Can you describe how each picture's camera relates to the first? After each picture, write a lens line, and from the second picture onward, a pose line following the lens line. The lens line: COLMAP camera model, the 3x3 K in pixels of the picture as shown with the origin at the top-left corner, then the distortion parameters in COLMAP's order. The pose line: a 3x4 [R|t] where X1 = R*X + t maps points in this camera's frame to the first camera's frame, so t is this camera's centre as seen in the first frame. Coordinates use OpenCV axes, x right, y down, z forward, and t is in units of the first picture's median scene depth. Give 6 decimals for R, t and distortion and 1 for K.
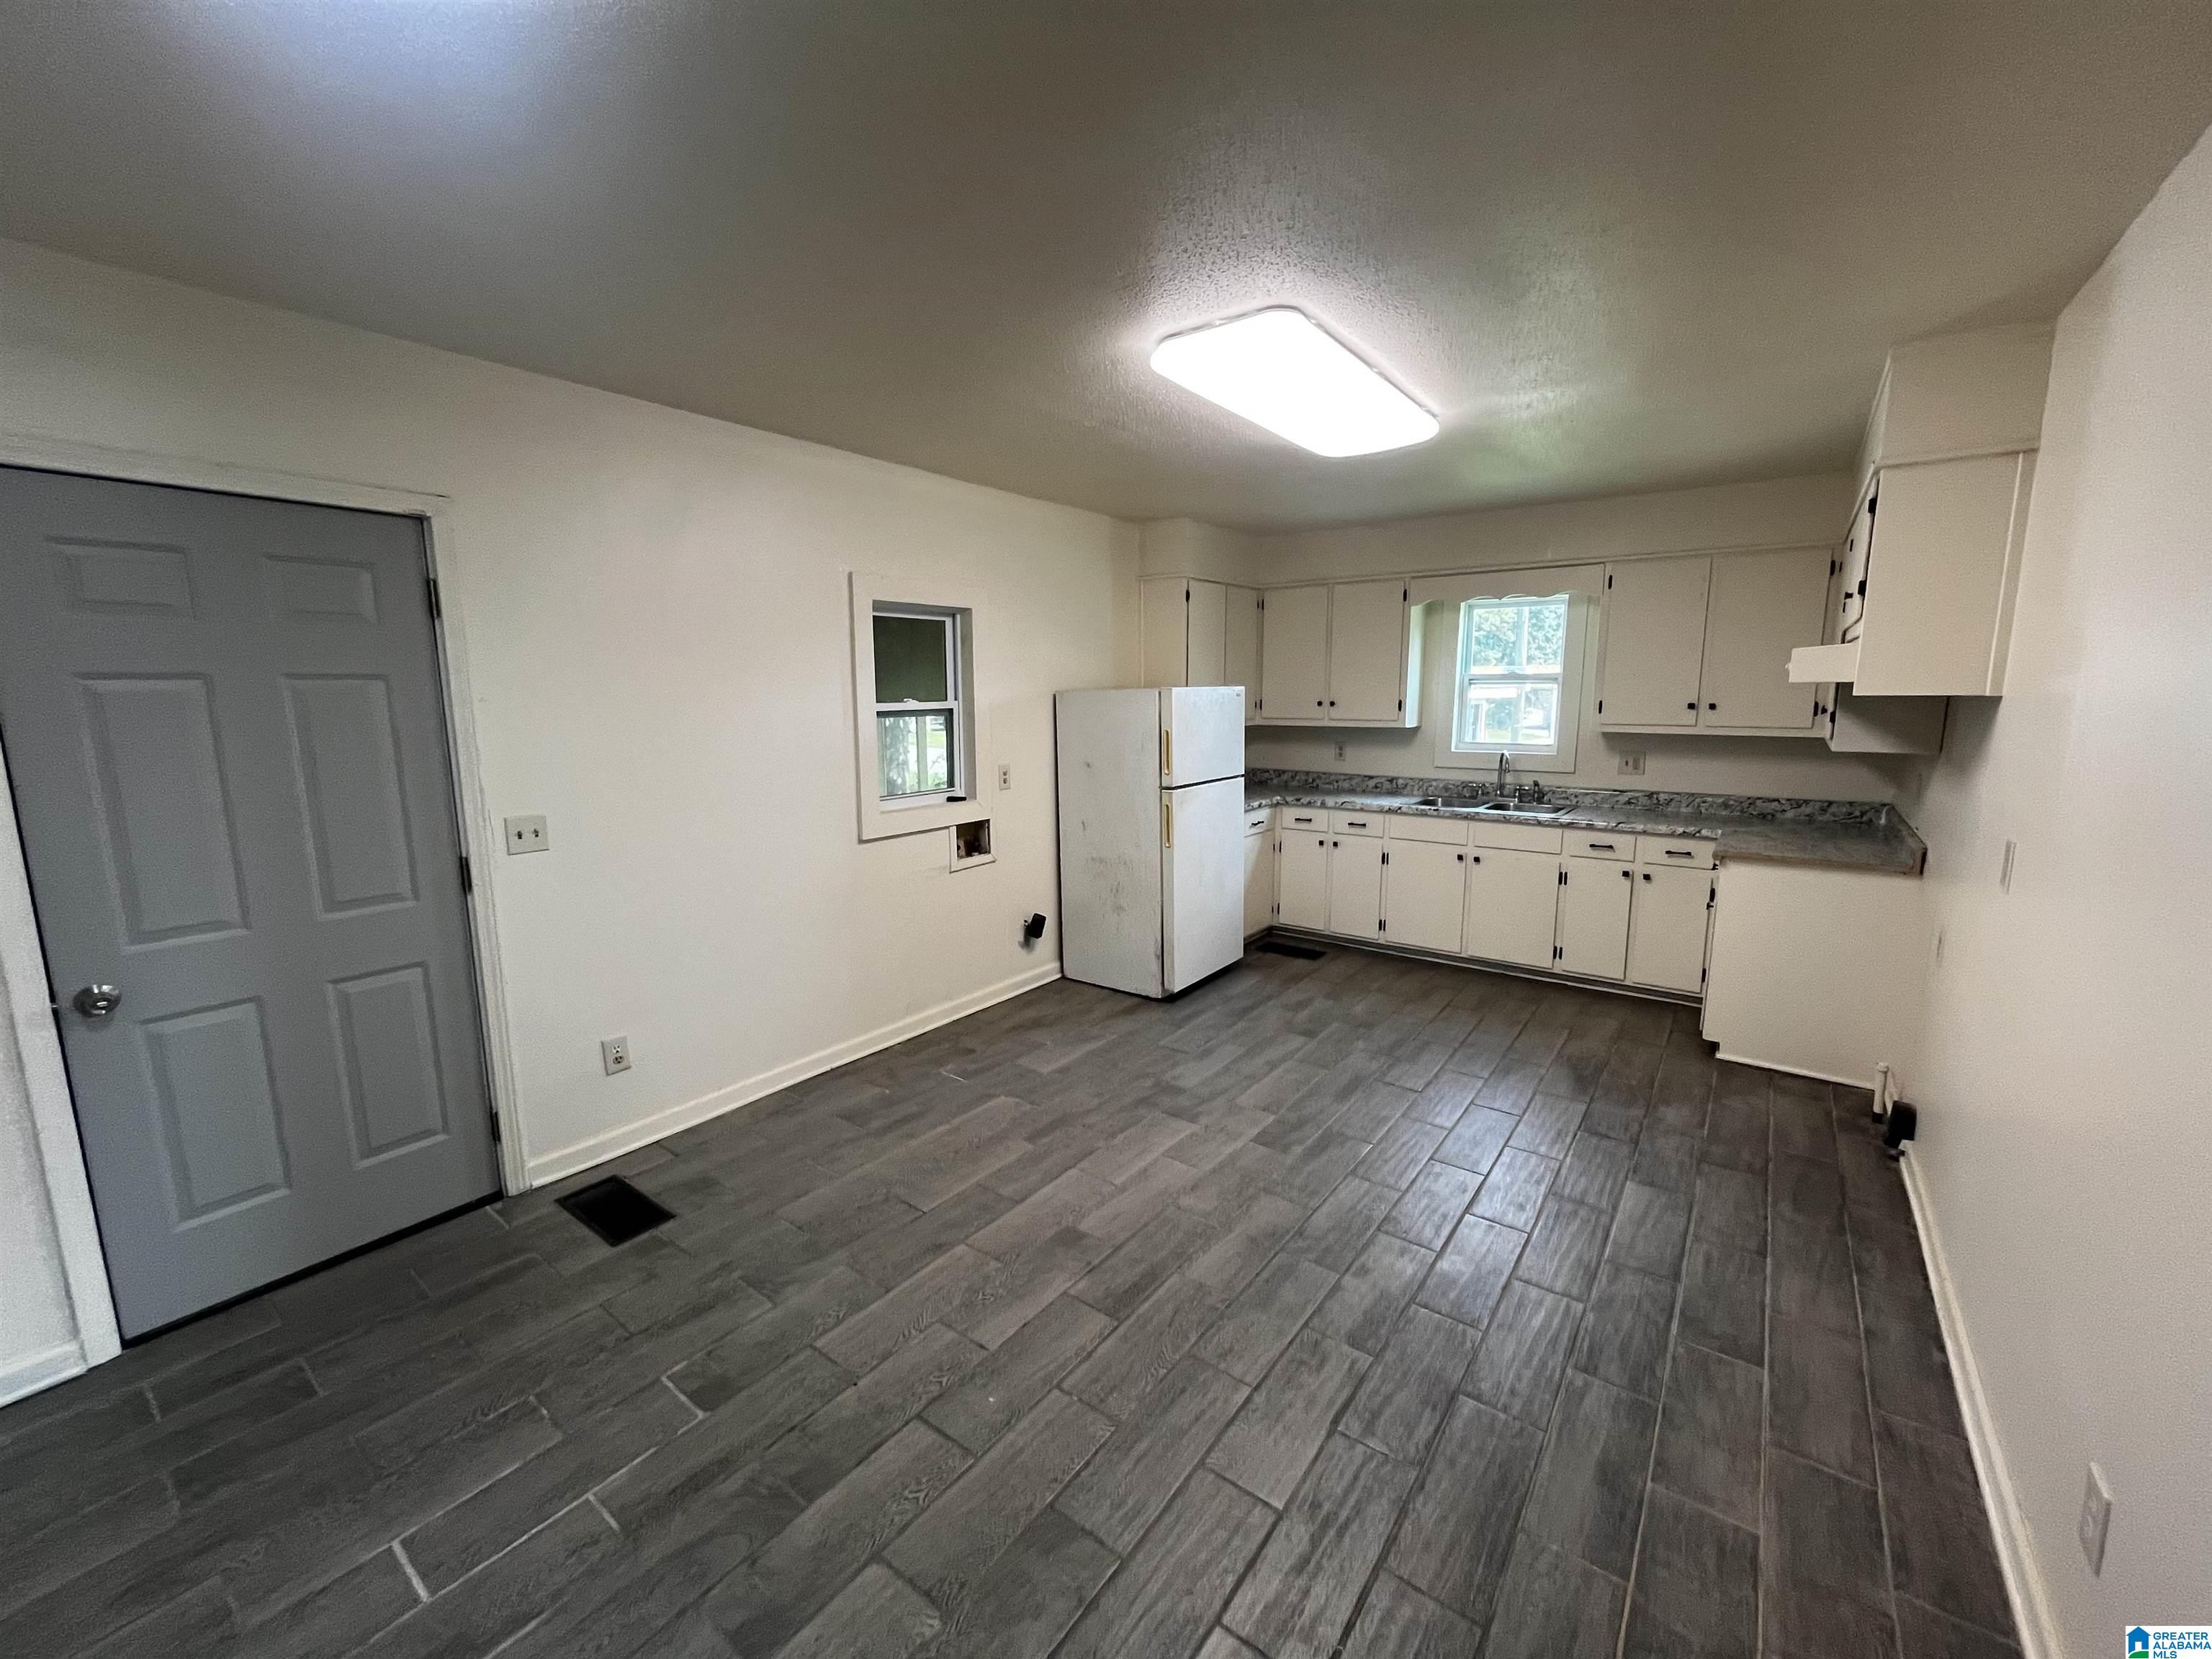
lens RADIAL K [[895.2, 0, 1102.1], [0, 895.2, 828.2], [0, 0, 1]] dist [-0.001960, 0.000269]
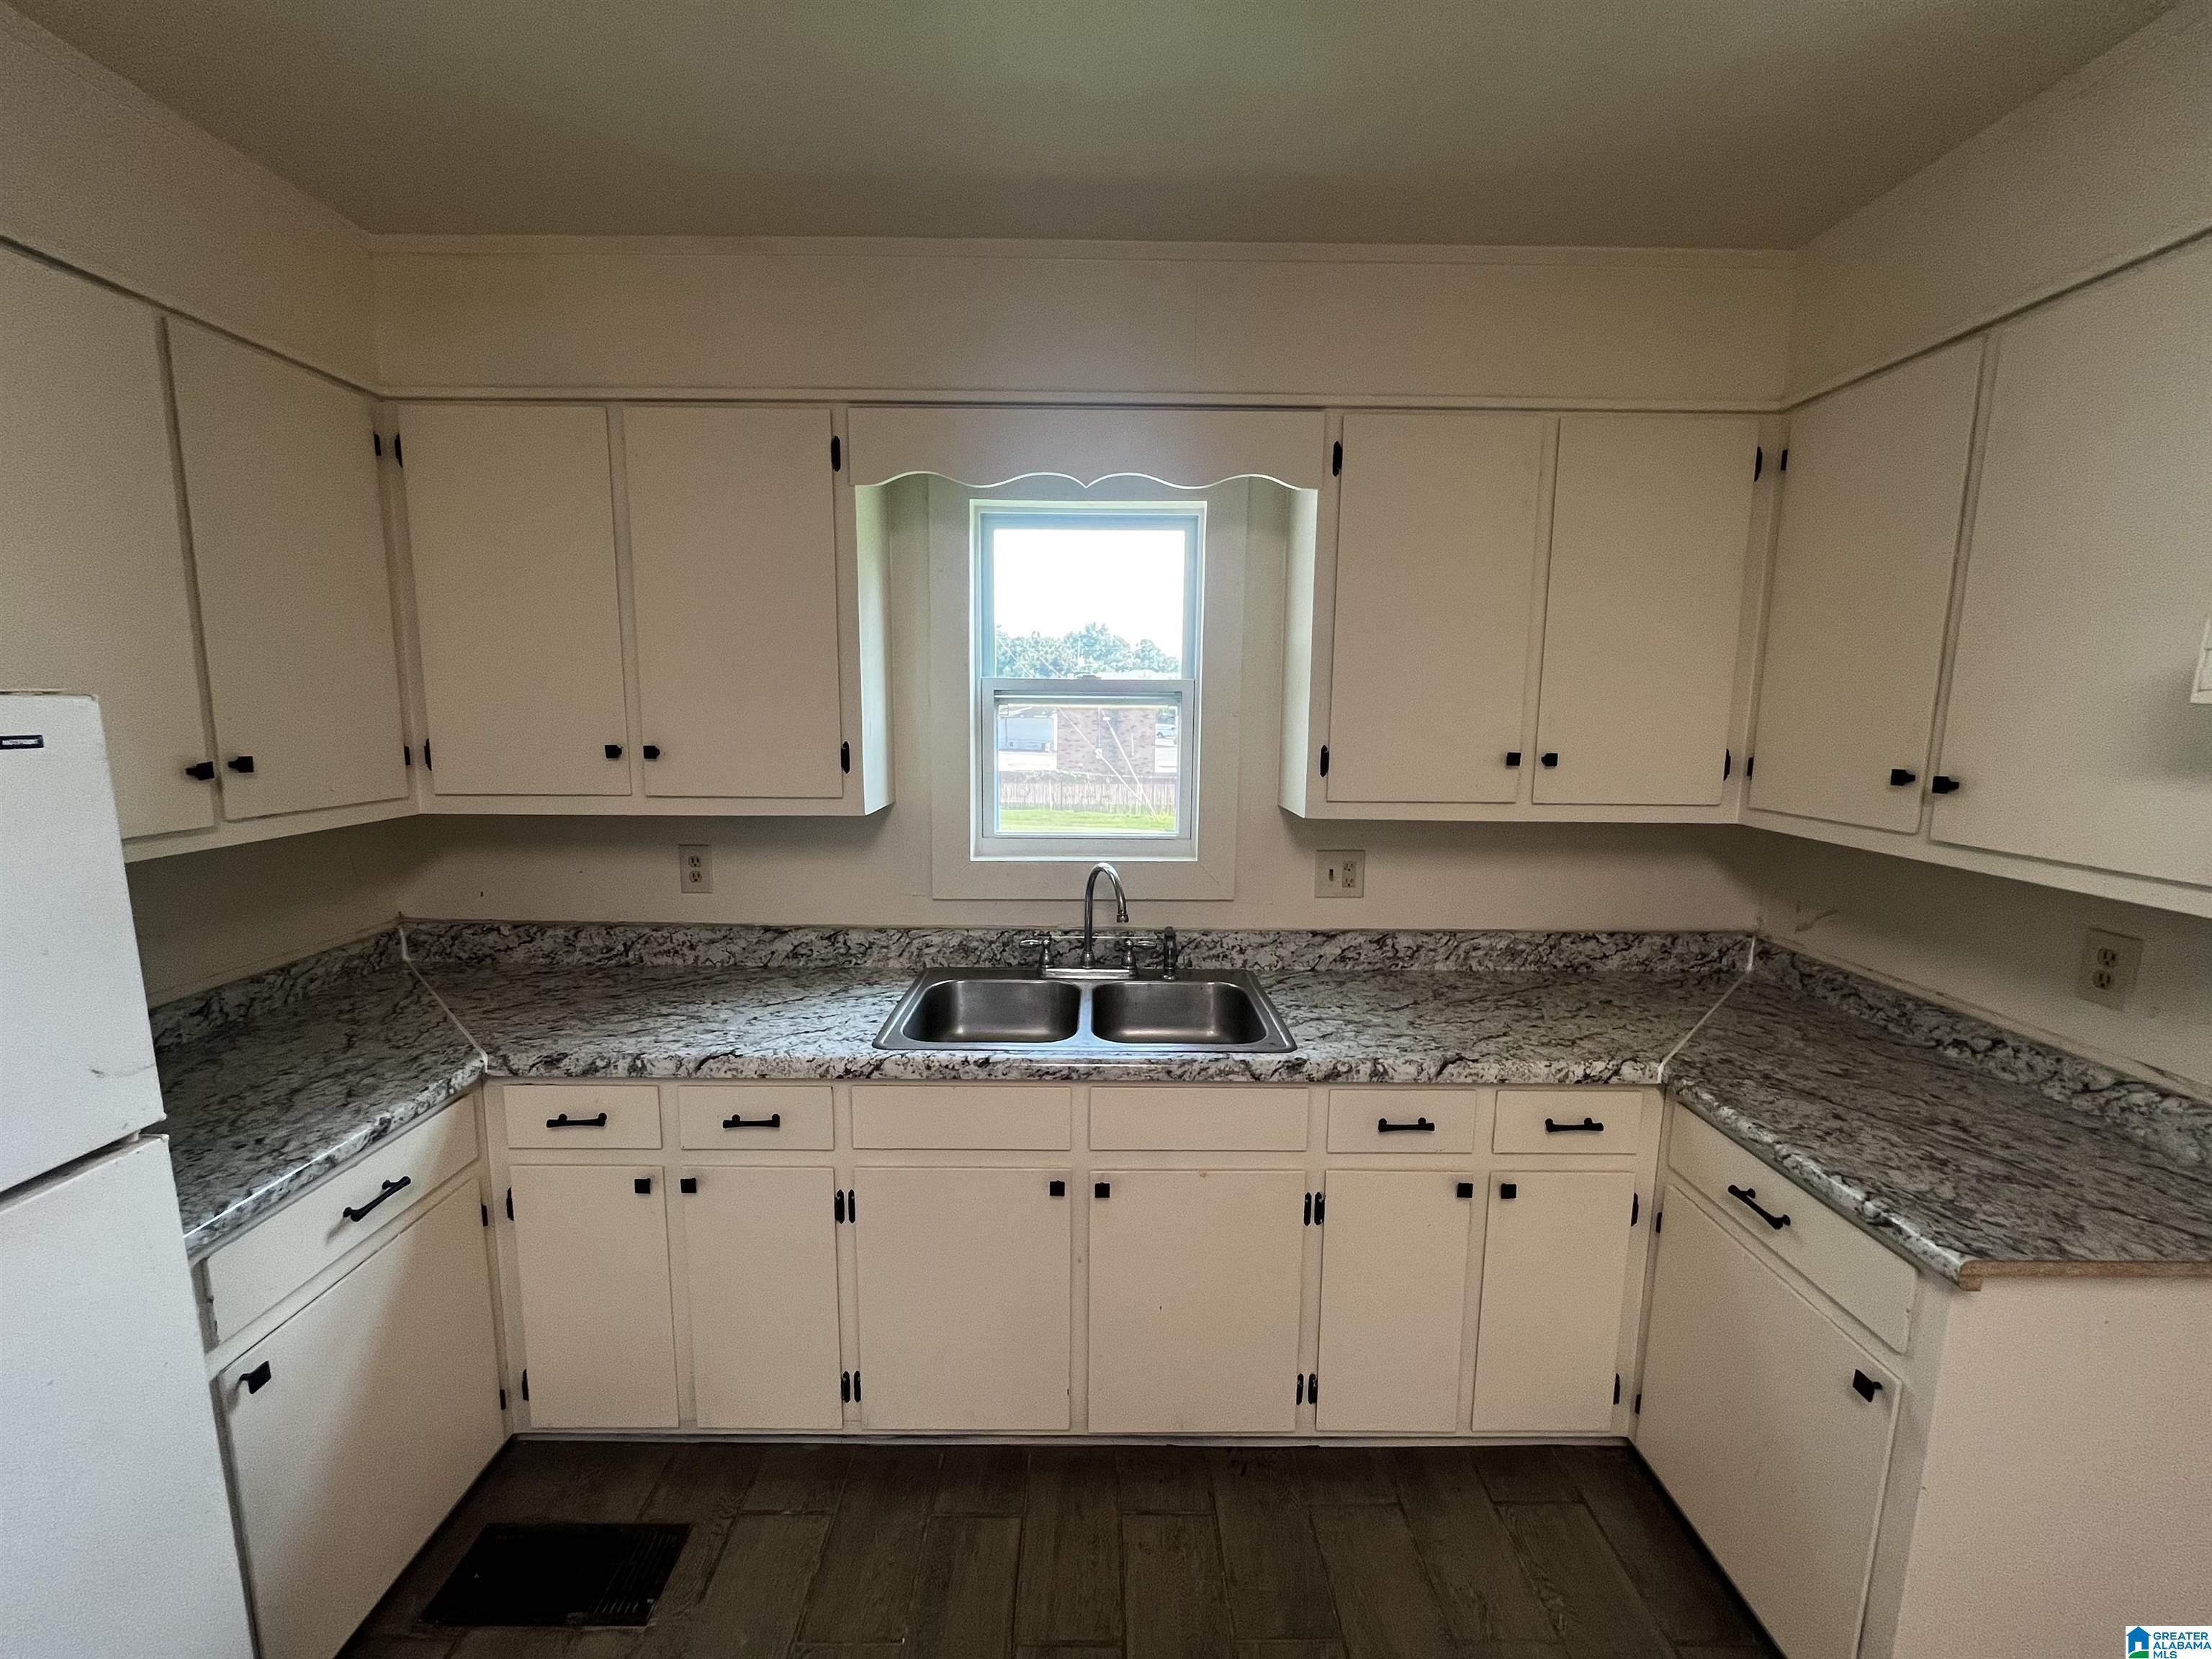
lens RADIAL K [[891.4, 0, 1112.1], [0, 891.4, 828.5], [0, 0, 1]] dist [-0.002825, 0.000108]
pose [[0.792901, -0.070500, 0.605258, 0.241281], [0.082304, 0.996573, 0.008260, -0.125595], [-0.603766, 0.043266, 0.795986, 0.792163]]
